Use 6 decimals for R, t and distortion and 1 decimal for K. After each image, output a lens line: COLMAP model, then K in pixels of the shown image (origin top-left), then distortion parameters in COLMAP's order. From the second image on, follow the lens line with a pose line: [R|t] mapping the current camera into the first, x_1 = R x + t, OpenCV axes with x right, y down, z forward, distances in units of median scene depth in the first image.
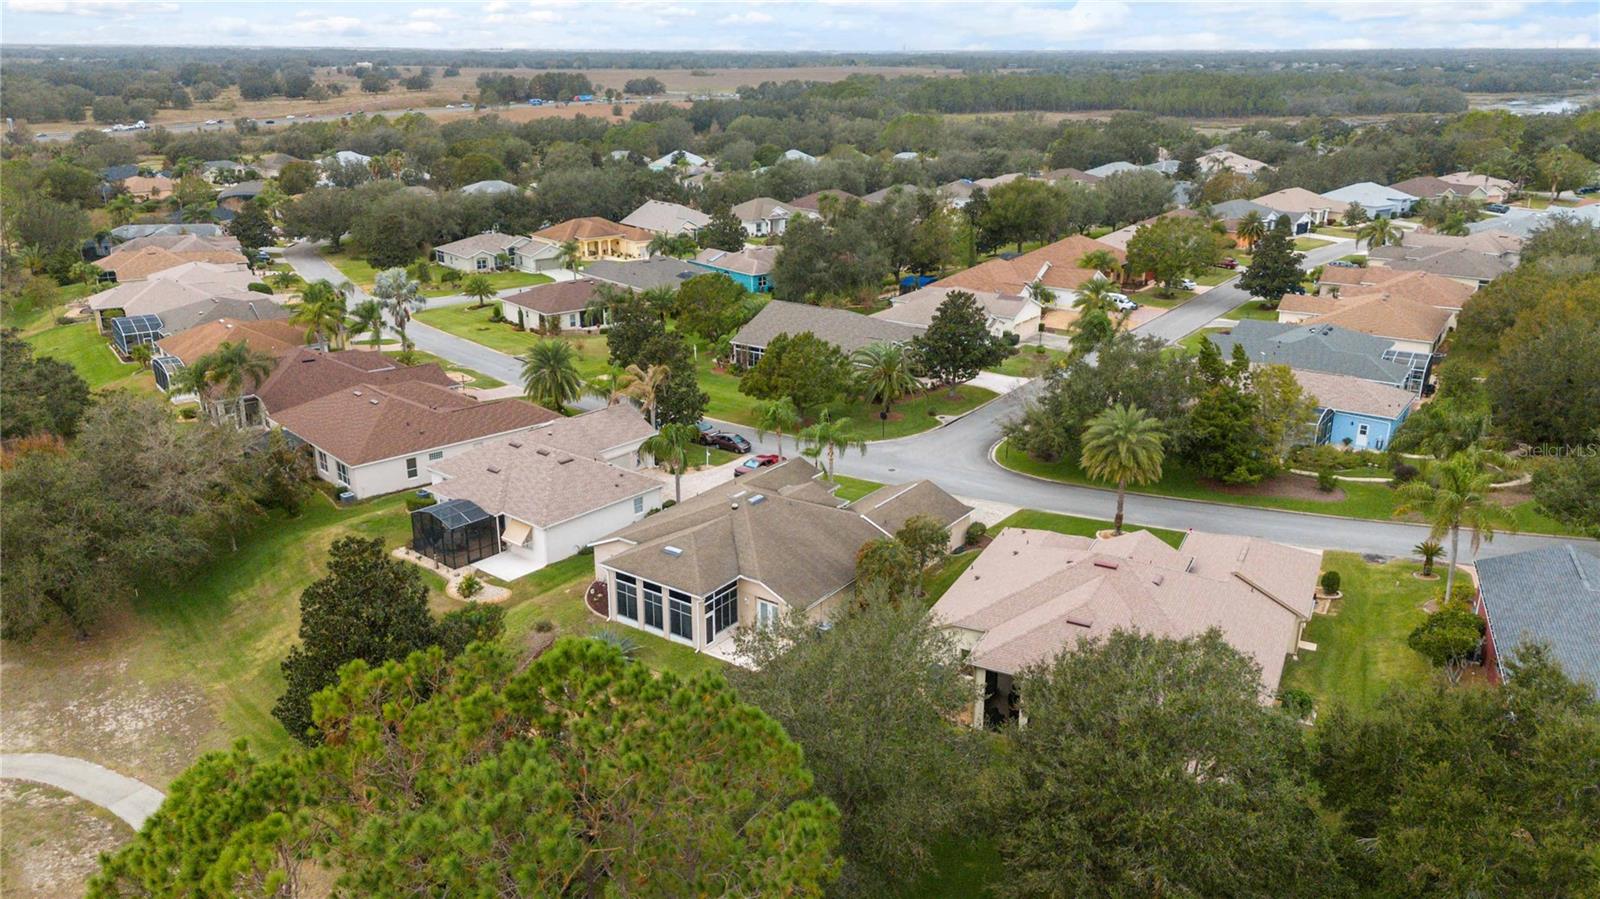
lens RADIAL K [[1167.7, 0, 803.7], [0, 1167.7, 451.0], [0, 0, 1]] dist [0.074545, -0.085419]
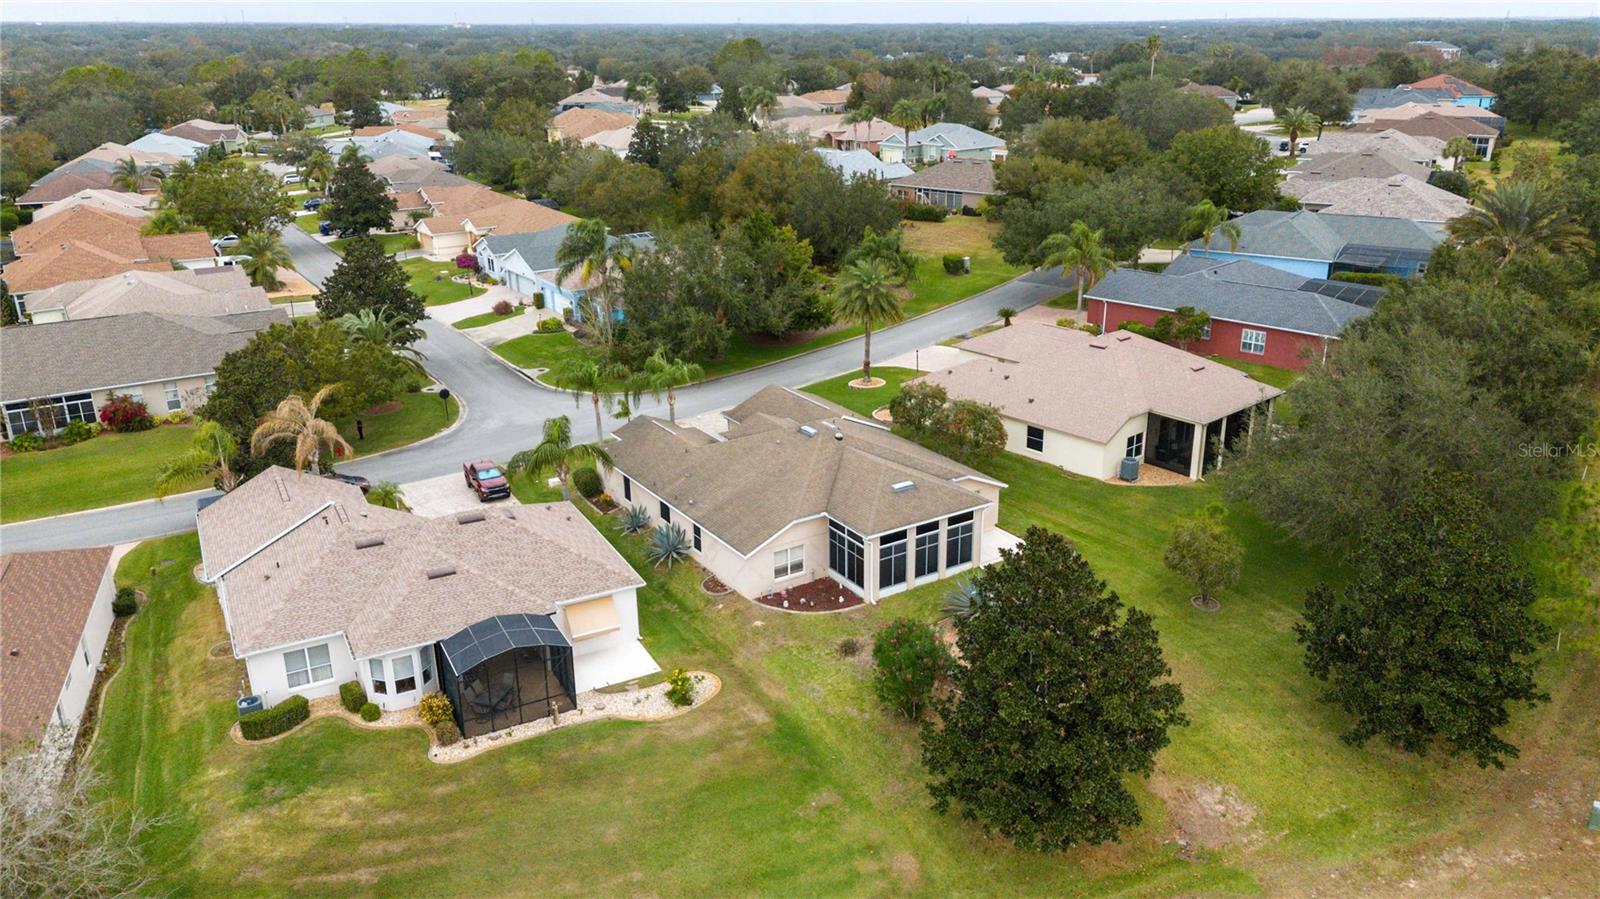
lens RADIAL K [[1172.0, 0, 805.0], [0, 1172.0, 436.8], [0, 0, 1]] dist [0.049688, -0.039202]
pose [[0.359935, -0.310038, 0.879956, -0.620579], [0.302196, 0.931066, 0.204436, -0.102009], [-0.882680, 0.192336, 0.428816, 0.488581]]
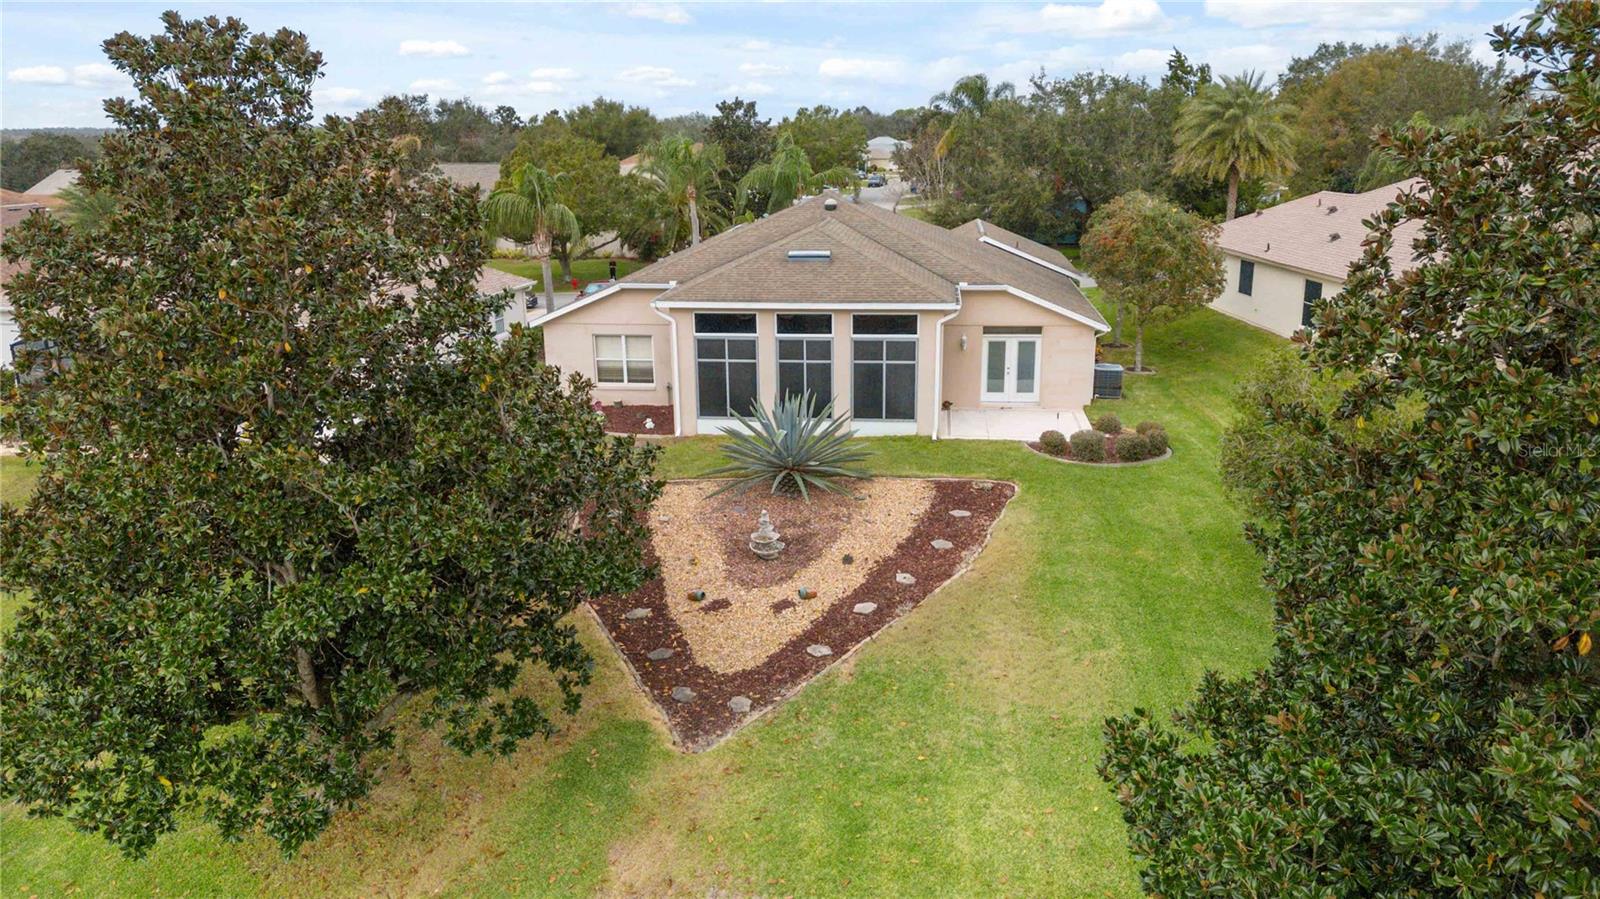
lens RADIAL K [[1167.7, 0, 803.7], [0, 1167.7, 451.0], [0, 0, 1]] dist [0.074545, -0.085419]
pose [[0.874890, -0.142157, 0.462988, -0.241399], [0.169381, 0.985395, -0.017514, 0.120349], [-0.453736, 0.093744, 0.886191, 0.420634]]
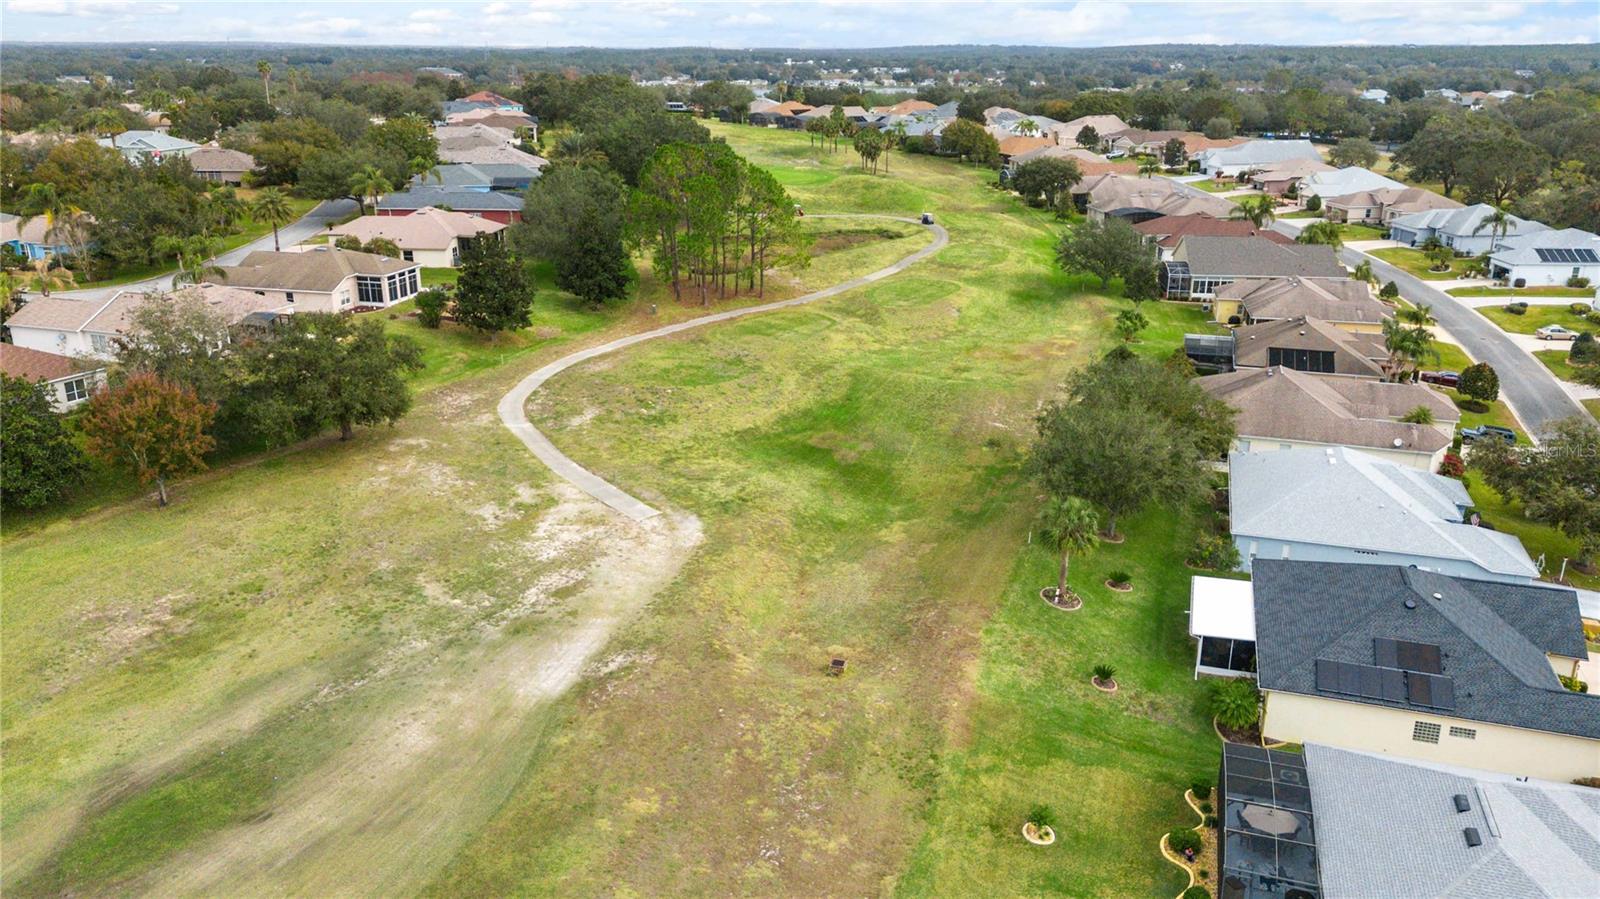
lens RADIAL K [[1172.0, 0, 805.0], [0, 1172.0, 436.8], [0, 0, 1]] dist [0.049688, -0.039202]
pose [[-0.383332, -0.290254, 0.876818, -1.544746], [0.291294, 0.862893, 0.412994, -0.189255], [-0.876473, 0.413726, -0.246225, 0.701875]]
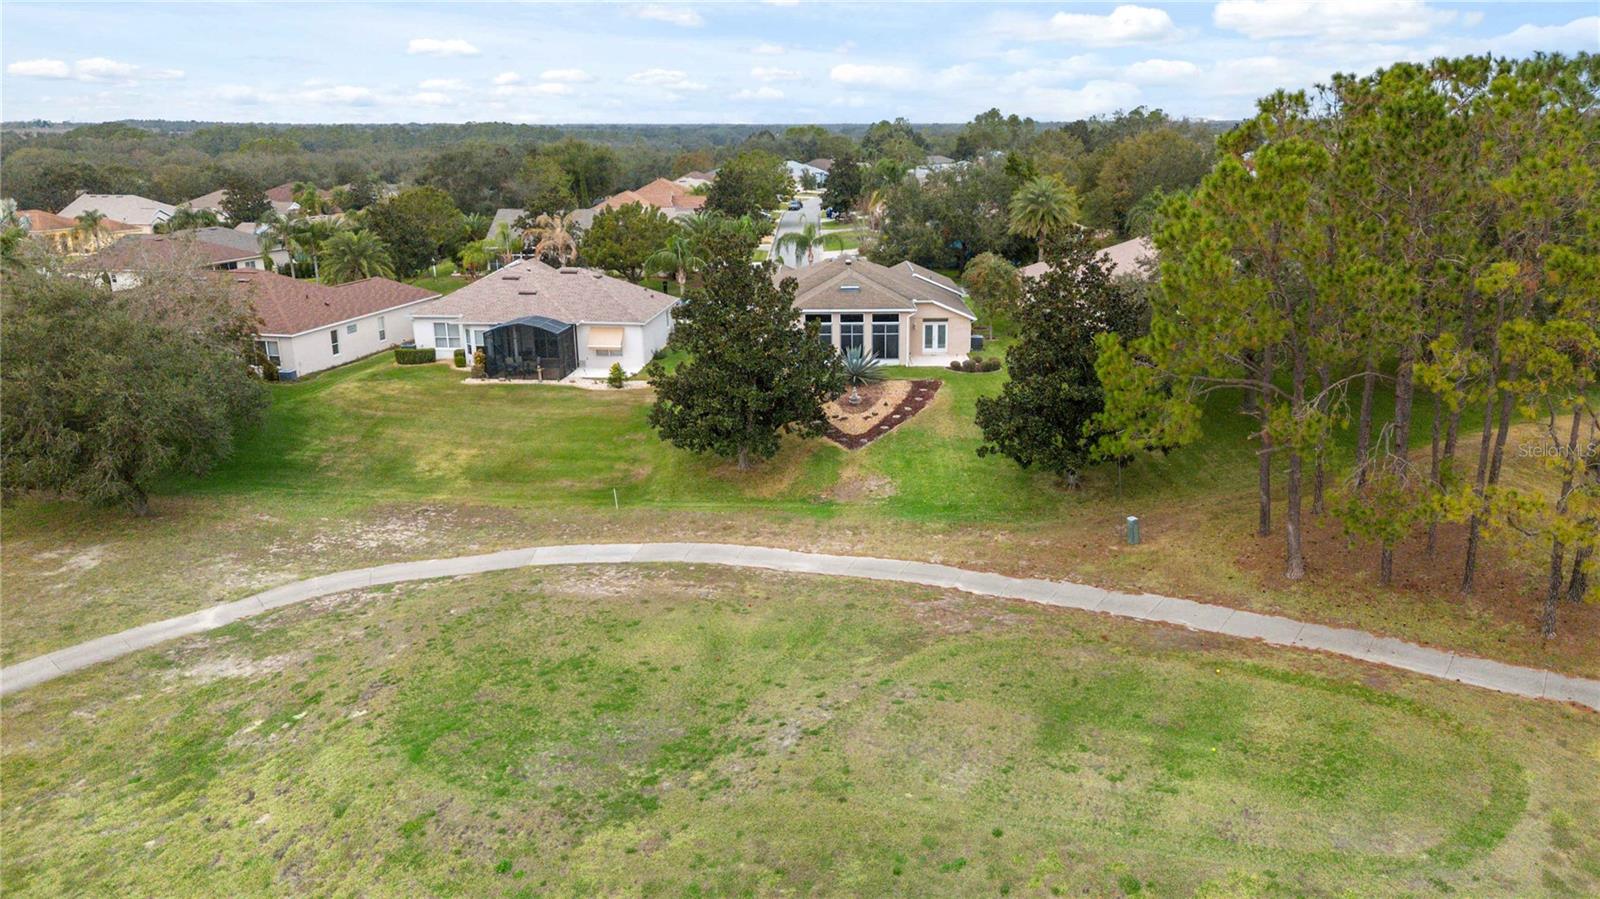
lens RADIAL K [[1120.5, 0, 839.3], [0, 1120.5, 509.5], [0, 0, 1]] dist [0.059011, -0.037606]
pose [[0.802772, -0.196958, 0.562819, -0.526345], [0.195979, 0.978587, 0.062922, 0.154223], [-0.563160, 0.059788, 0.824182, 0.115462]]
